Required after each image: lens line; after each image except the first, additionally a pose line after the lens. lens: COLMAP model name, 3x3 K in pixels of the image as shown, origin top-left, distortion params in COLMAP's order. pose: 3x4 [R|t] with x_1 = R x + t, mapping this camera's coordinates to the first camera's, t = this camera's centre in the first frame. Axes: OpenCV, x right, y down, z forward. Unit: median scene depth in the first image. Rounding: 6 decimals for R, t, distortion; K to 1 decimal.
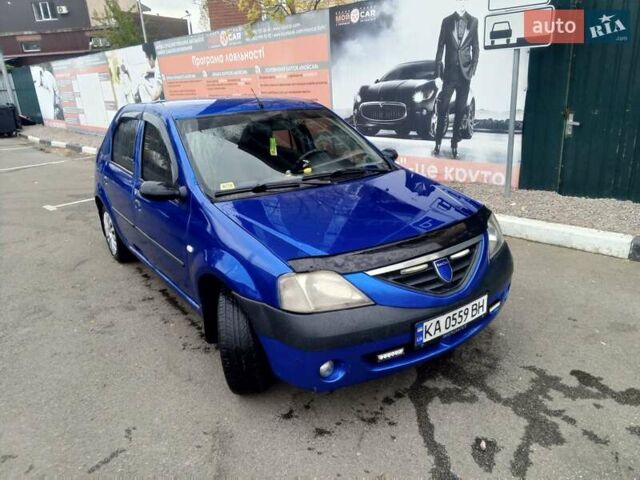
lens RADIAL K [[468.0, 0, 320.1], [0, 468.0, 230.6], [0, 0, 1]] dist [-0.003160, -0.009234]
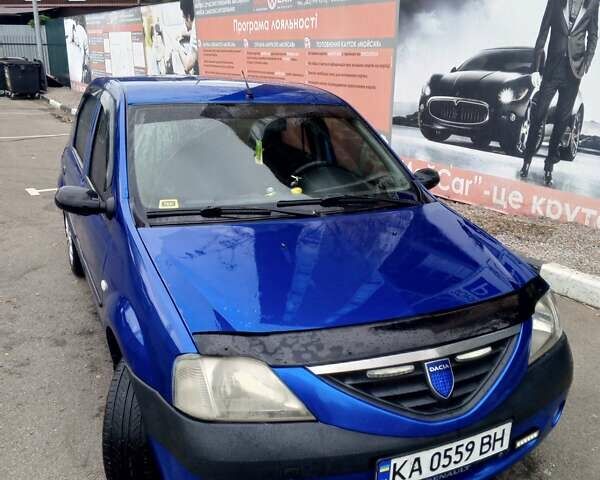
lens RADIAL K [[591.8, 0, 300.0], [0, 591.8, 240.0], [0, 0, 1]] dist [-0.006878, 0.001415]
pose [[0.983071, 0.117698, -0.140425, 0.056740], [-0.119137, 0.992876, -0.001862, -0.026736], [0.139205, 0.018560, 0.990090, 0.056930]]
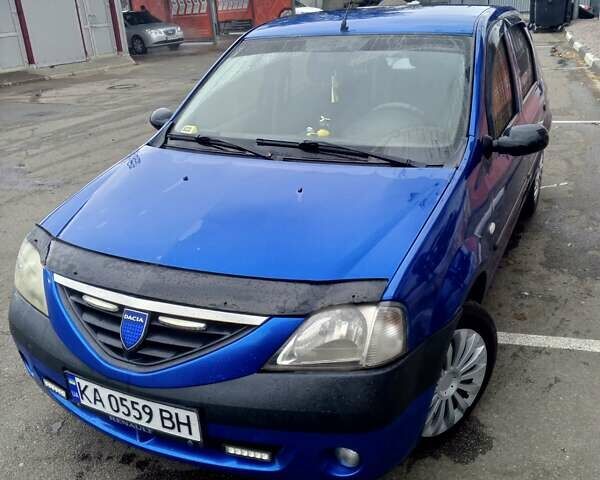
lens RADIAL K [[591.8, 0, 300.0], [0, 591.8, 240.0], [0, 0, 1]] dist [-0.006878, 0.001415]
pose [[0.495261, 0.351824, -0.794315, 0.324830], [-0.240096, 0.934146, 0.264057, -0.097238], [0.834907, 0.059934, 0.547117, 0.254149]]
